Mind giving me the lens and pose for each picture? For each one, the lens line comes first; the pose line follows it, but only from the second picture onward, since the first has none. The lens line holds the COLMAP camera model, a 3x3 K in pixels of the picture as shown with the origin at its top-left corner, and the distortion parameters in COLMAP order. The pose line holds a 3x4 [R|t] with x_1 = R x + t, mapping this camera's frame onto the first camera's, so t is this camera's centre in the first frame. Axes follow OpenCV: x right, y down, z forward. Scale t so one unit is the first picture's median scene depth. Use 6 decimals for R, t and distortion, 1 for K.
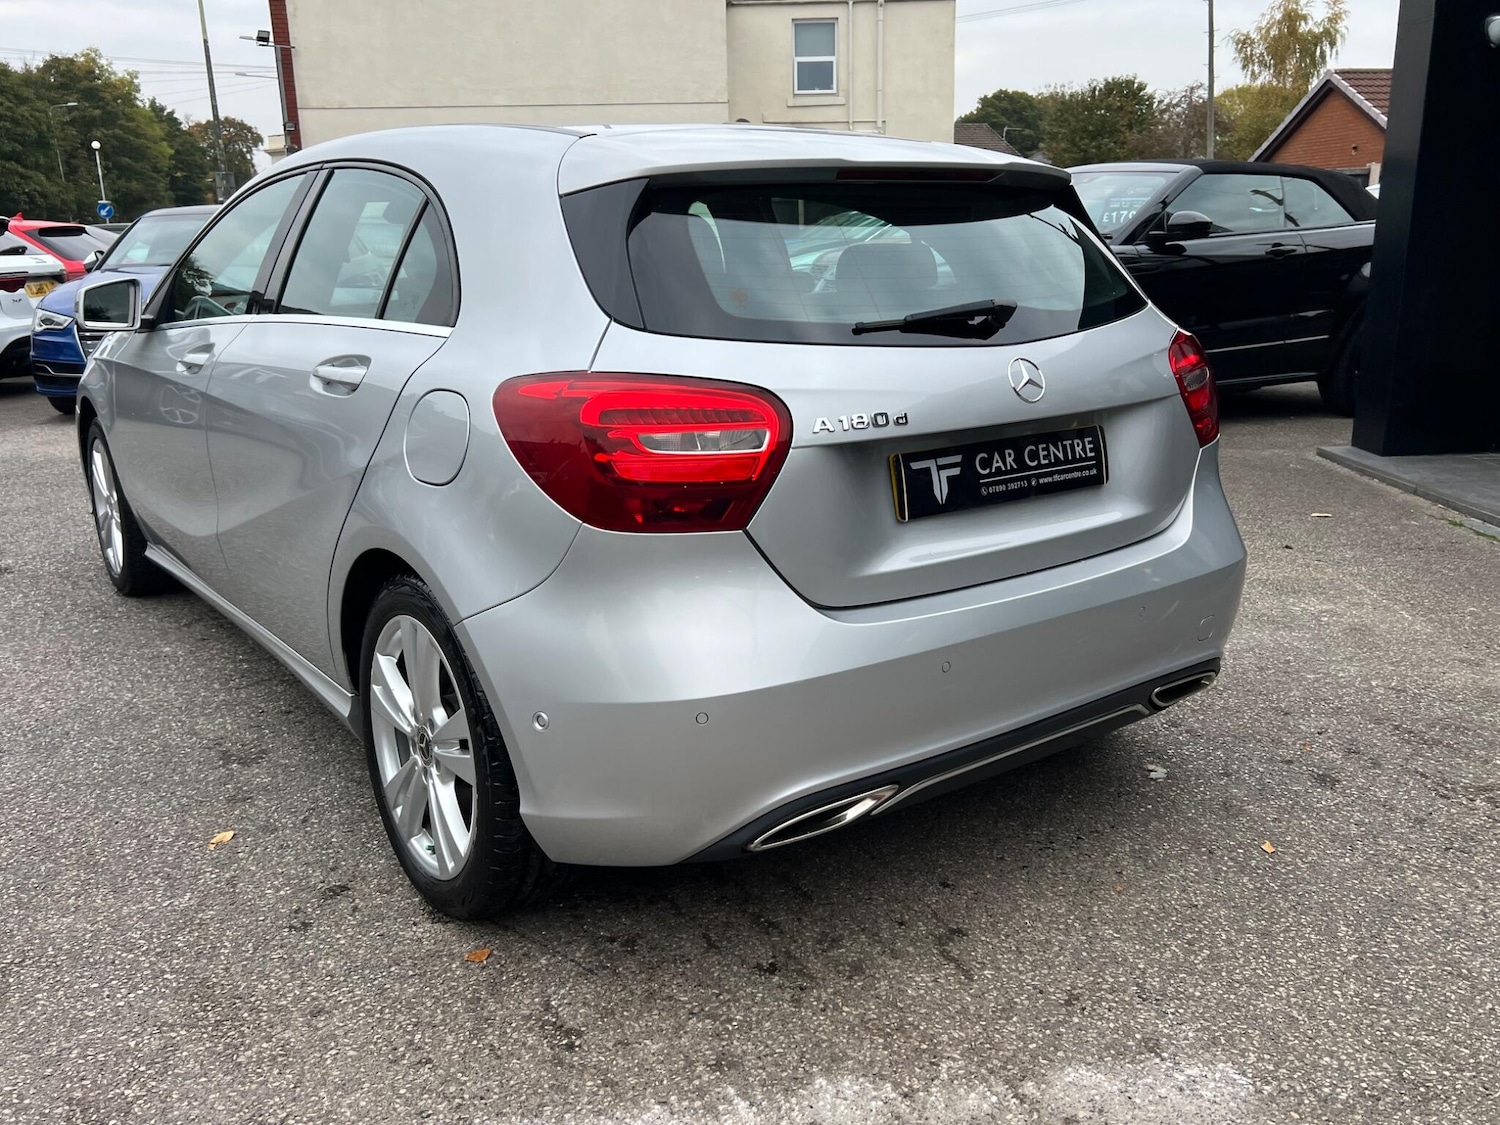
lens RADIAL K [[1269.5, 0, 758.5], [0, 1269.5, 559.9], [0, 0, 1]] dist [0.046002, -0.040421]
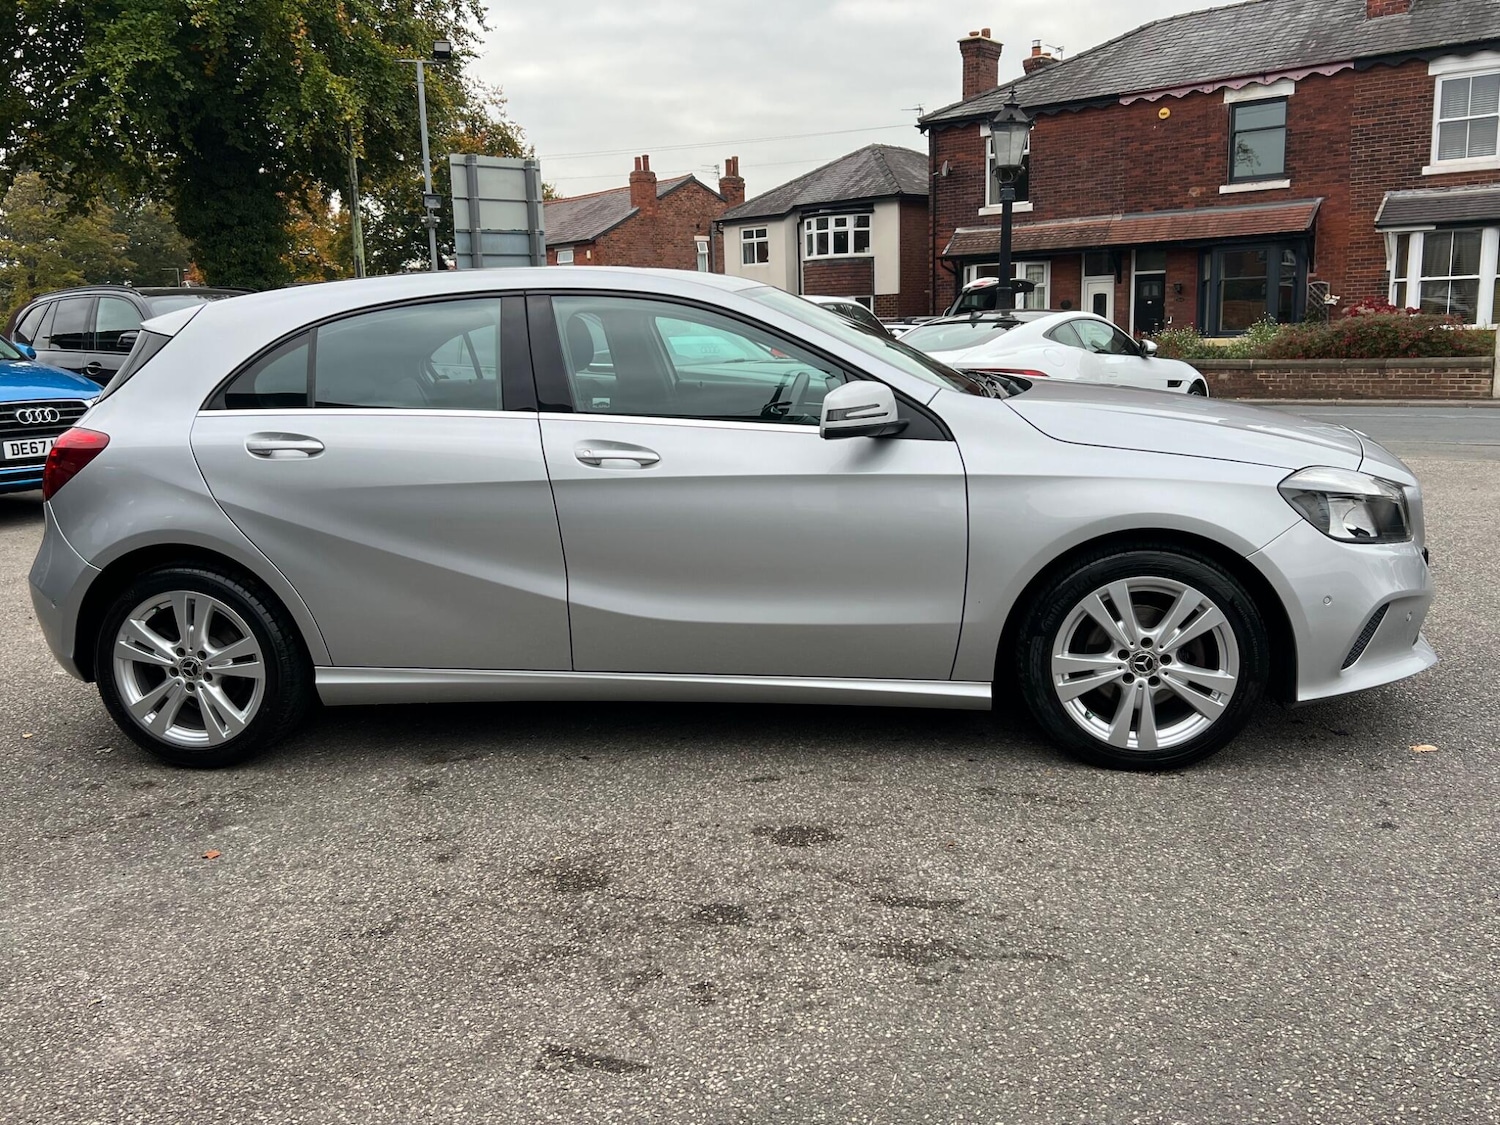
lens RADIAL K [[1269.5, 0, 742.7], [0, 1269.5, 563.0], [0, 0, 1]] dist [0.046002, -0.040421]
pose [[-0.701594, 0.177882, -0.690017, 0.939414], [-0.133445, 0.918411, 0.372444, -0.786167], [0.699970, 0.353384, -0.620614, 2.855101]]
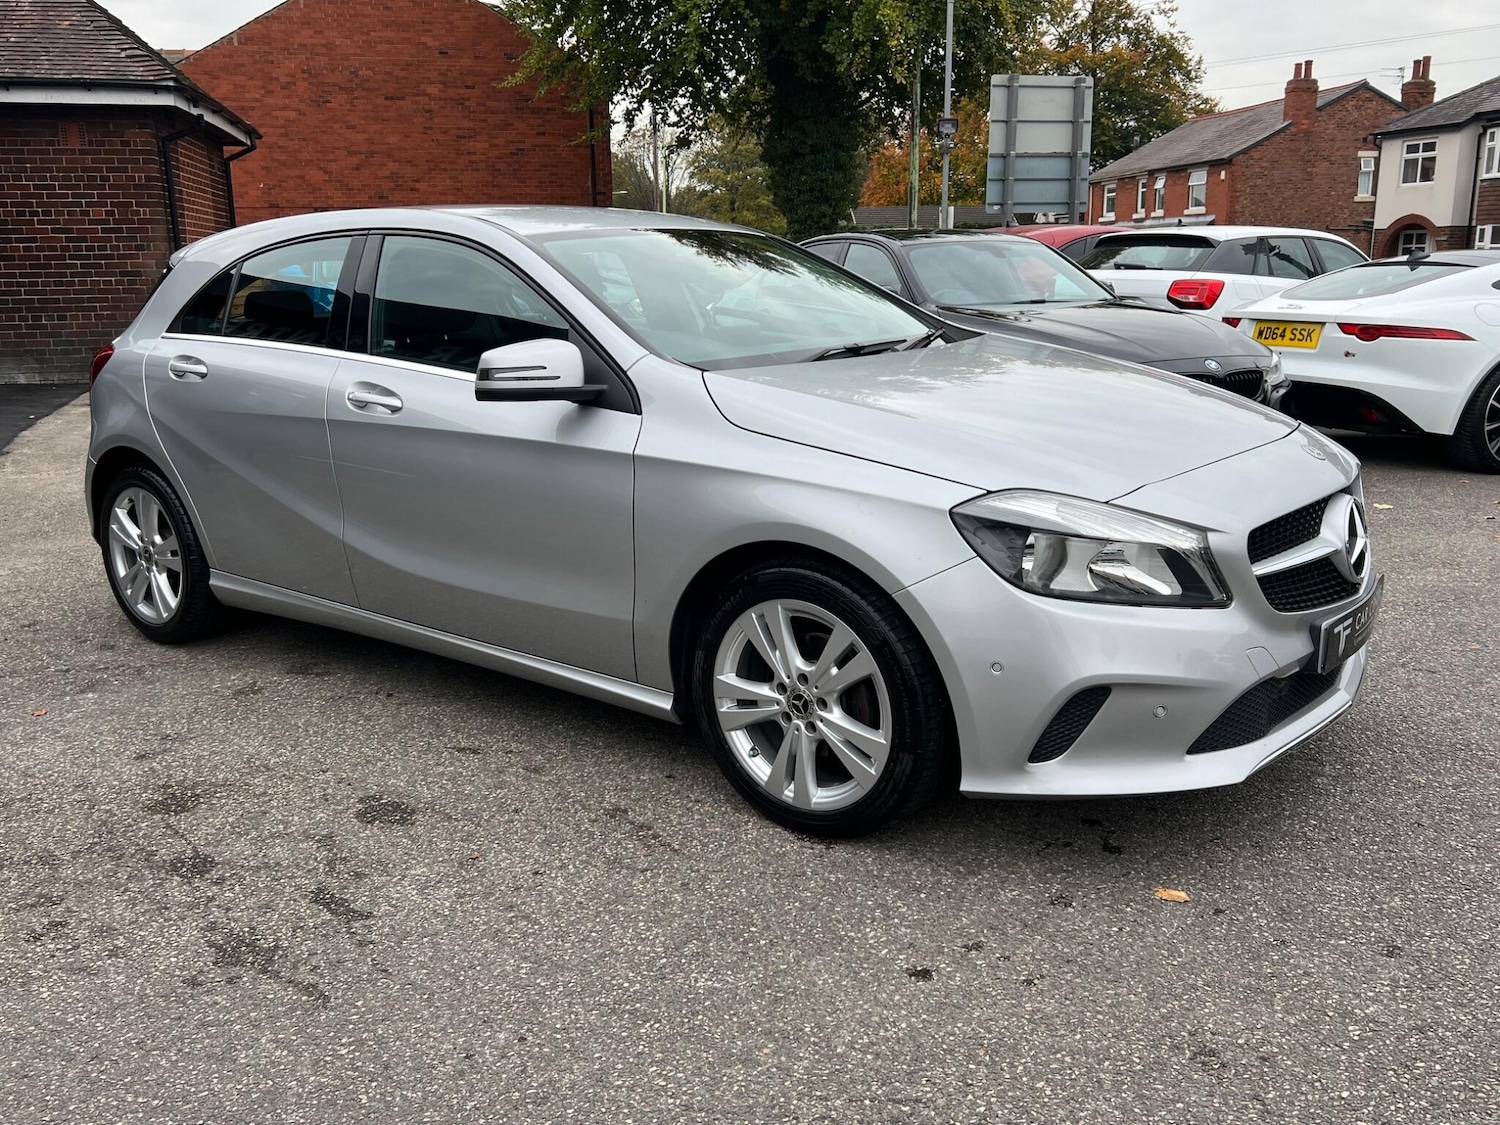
lens RADIAL K [[1269.5, 0, 743.0], [0, 1269.5, 560.0], [0, 0, 1]] dist [0.046002, -0.040421]
pose [[-0.961787, 0.094079, -0.257127, -0.021912], [-0.037981, 0.884190, 0.465581, -0.870827], [0.271151, 0.457556, -0.846829, 3.243643]]
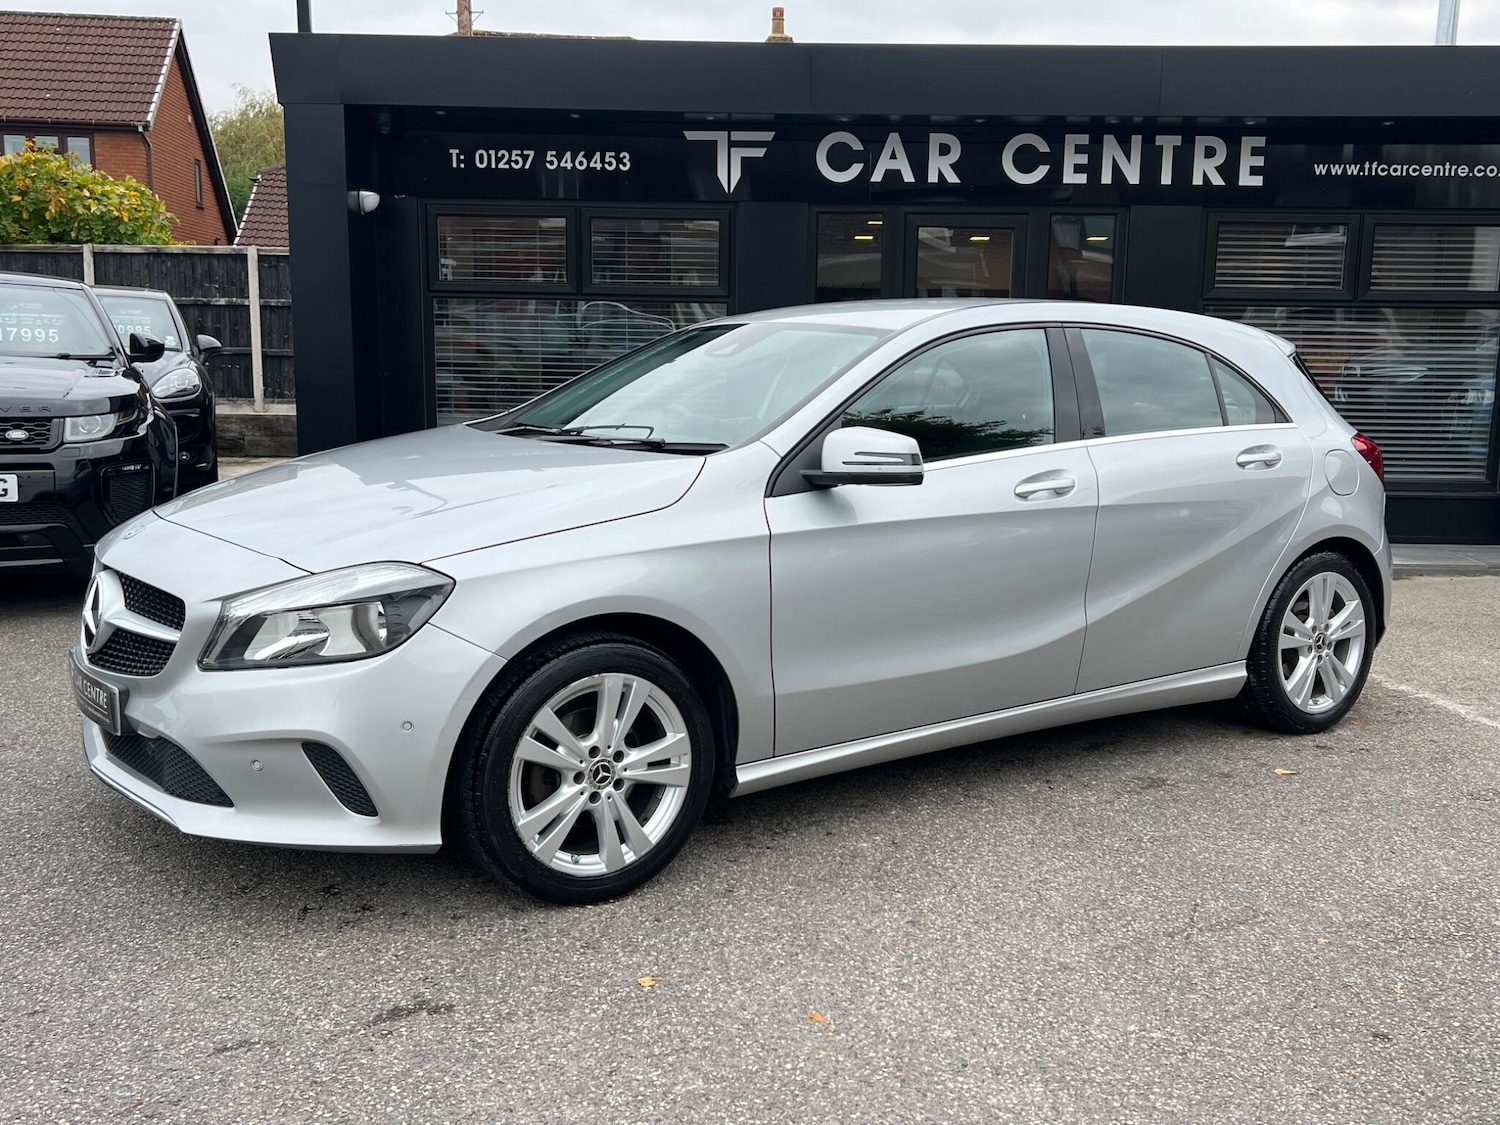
lens RADIAL K [[1449.9, 0, 751.8], [0, 1449.9, 558.1], [0, 0, 1]] dist [0.032675, 0.000000]
pose [[0.040456, -0.139814, 0.989351, -2.338624], [0.235904, 0.963506, 0.126515, -0.430736], [-0.970934, 0.228274, 0.071963, 1.590535]]
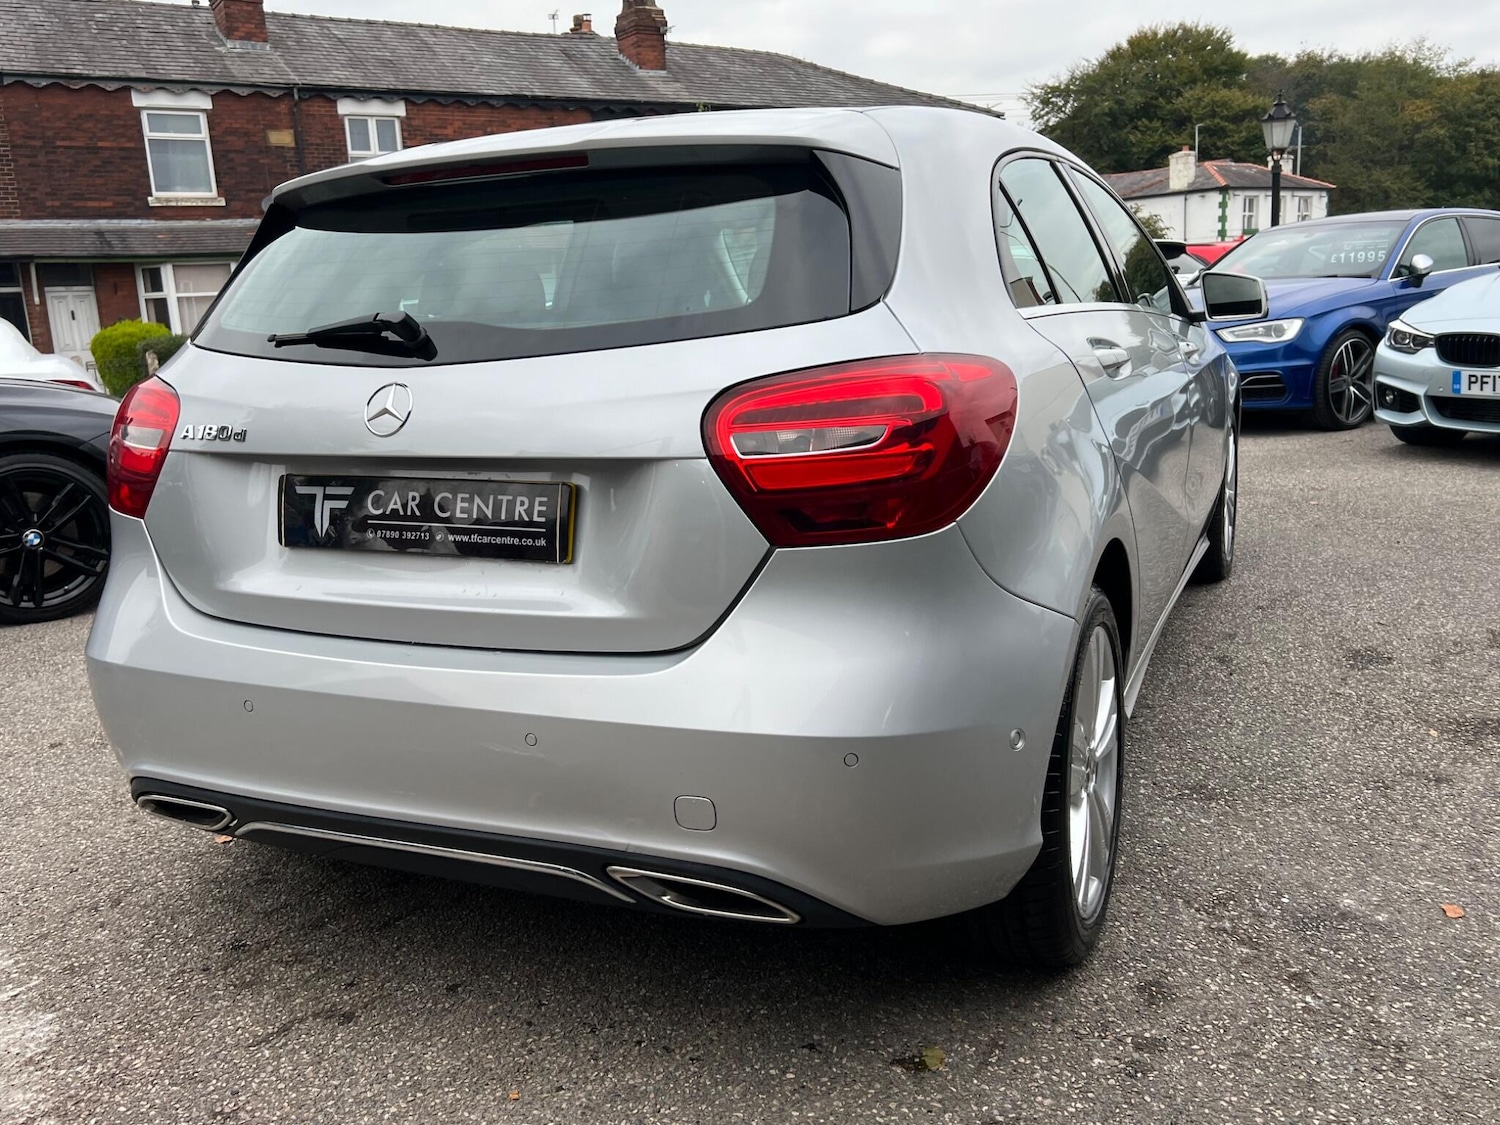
lens RADIAL K [[1269.5, 0, 746.2], [0, 1269.5, 566.7], [0, 0, 1]] dist [0.046002, -0.040421]
pose [[0.477162, 0.175161, -0.861183, 0.973236], [-0.180053, 0.978633, 0.099287, -0.152049], [0.860173, 0.107682, 0.498505, 0.733303]]
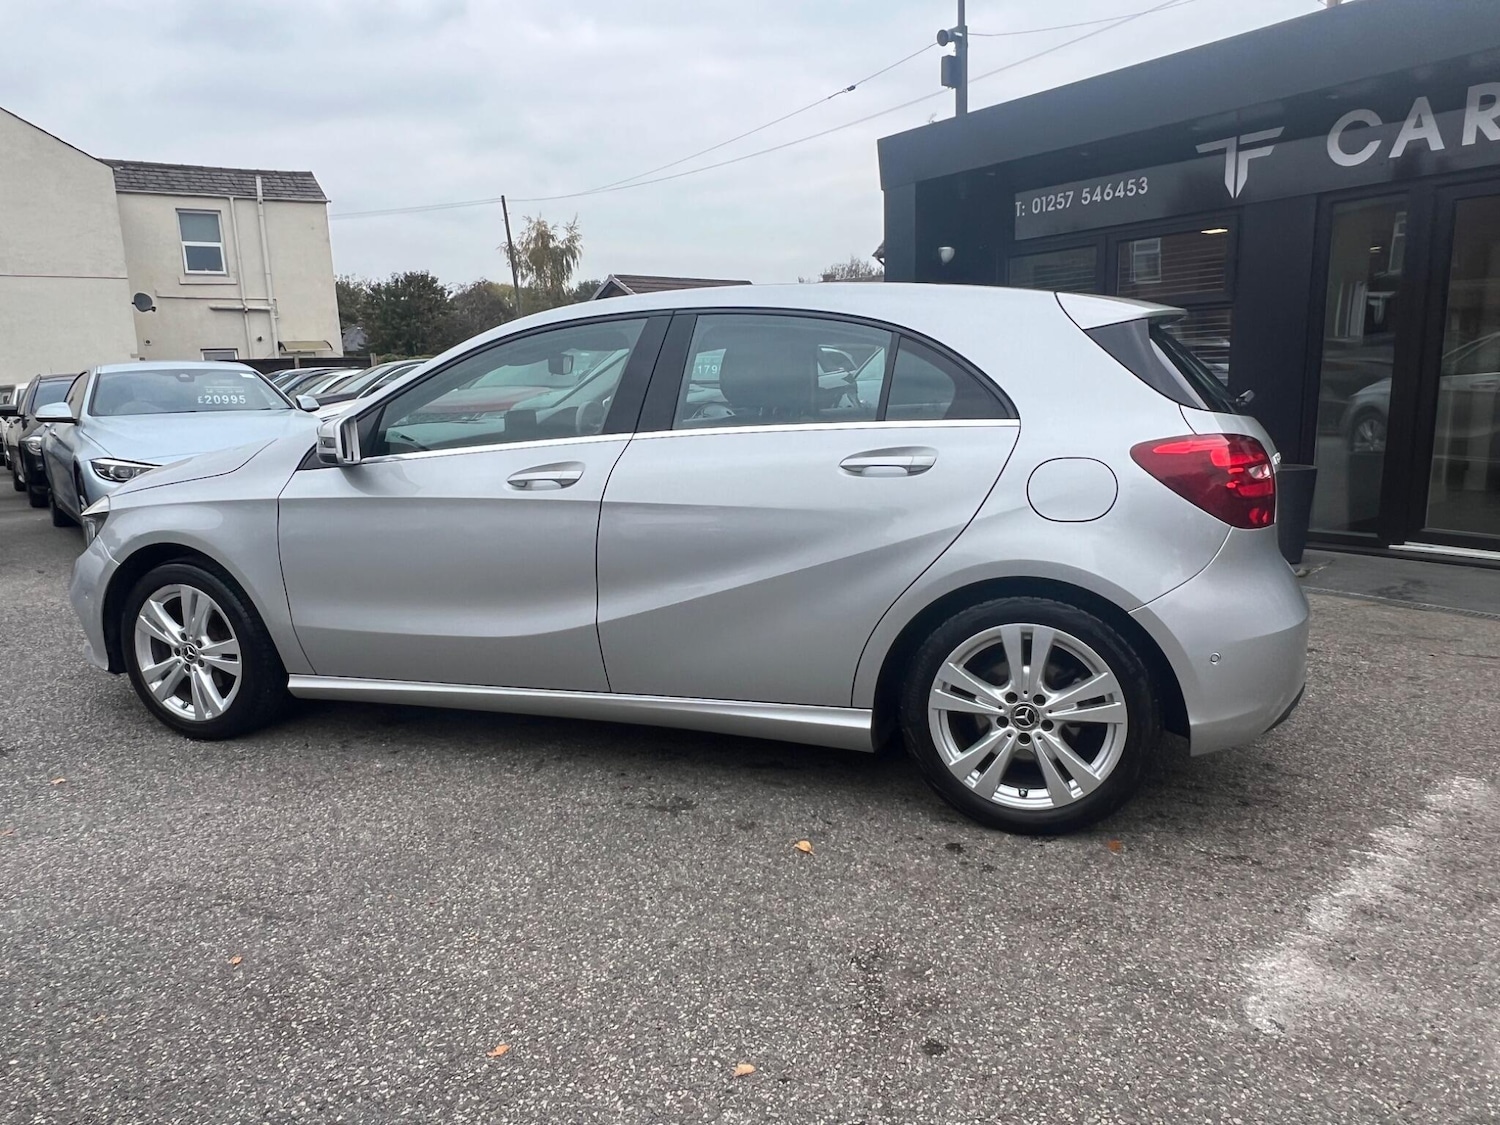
lens RADIAL K [[1024.0, 0, 733.2], [0, 1024.0, 578.3], [0, 0, 1]] dist [-0.002493, -0.000625]
pose [[0.832890, -0.117343, 0.540856, -1.086155], [0.155974, 0.987420, -0.025963, -0.023446], [-0.531006, 0.105984, 0.840714, 0.211253]]
